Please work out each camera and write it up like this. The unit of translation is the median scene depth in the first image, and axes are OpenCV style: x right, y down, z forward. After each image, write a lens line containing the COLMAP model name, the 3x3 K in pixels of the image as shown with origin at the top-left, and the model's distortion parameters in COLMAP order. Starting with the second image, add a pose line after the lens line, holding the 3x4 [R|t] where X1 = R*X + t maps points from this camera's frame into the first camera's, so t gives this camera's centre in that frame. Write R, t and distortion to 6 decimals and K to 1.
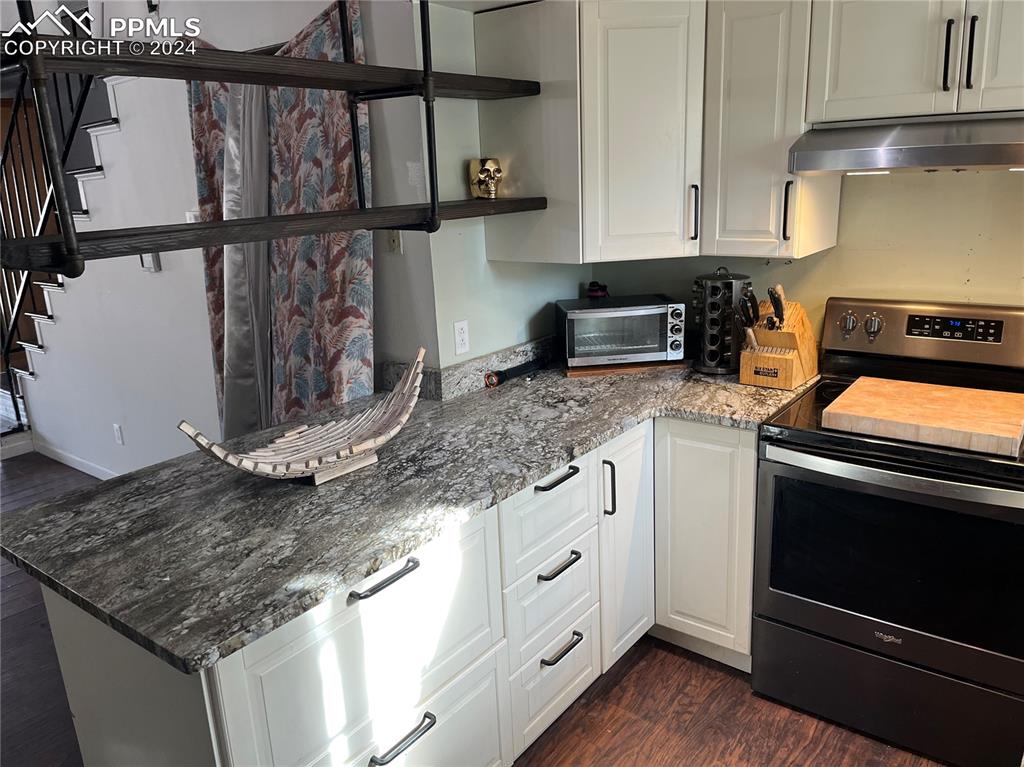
lens RADIAL K [[776.0, 0, 508.4], [0, 776.0, 386.4], [0, 0, 1]] dist [0.097286, -0.135679]
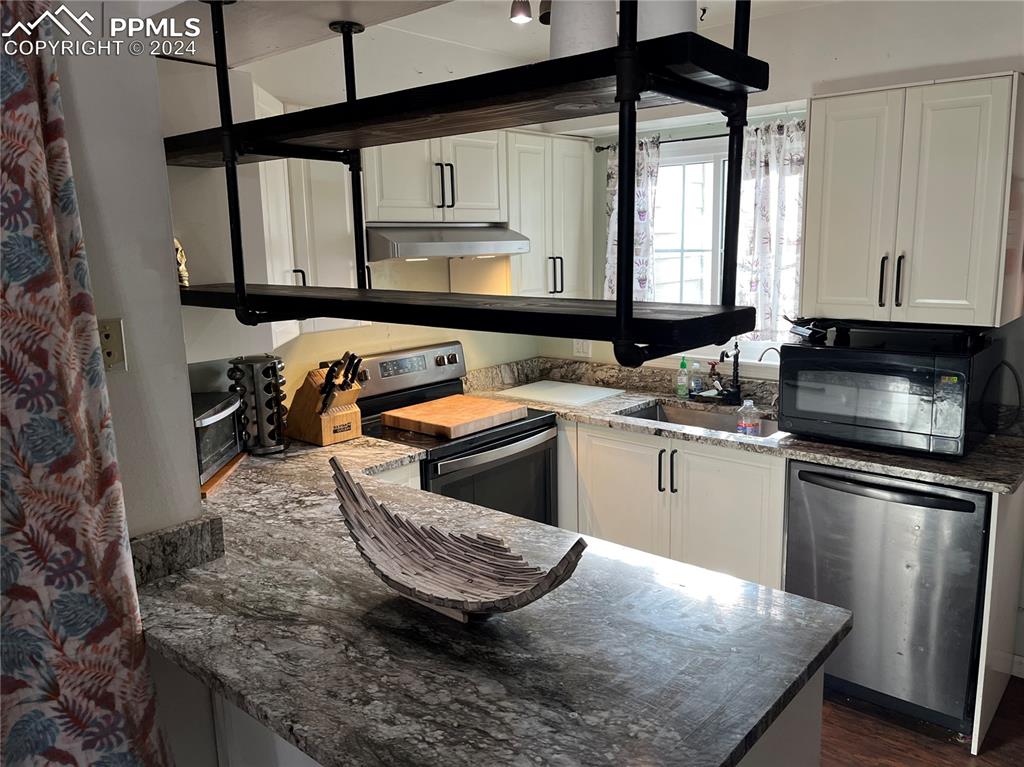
lens RADIAL K [[776.0, 0, 508.4], [0, 776.0, 386.4], [0, 0, 1]] dist [0.097286, -0.135679]
pose [[0.060144, -0.145369, 0.987548, -0.782967], [0.288700, 0.949589, 0.122198, -0.146728], [-0.955529, 0.277756, 0.099080, 0.631412]]
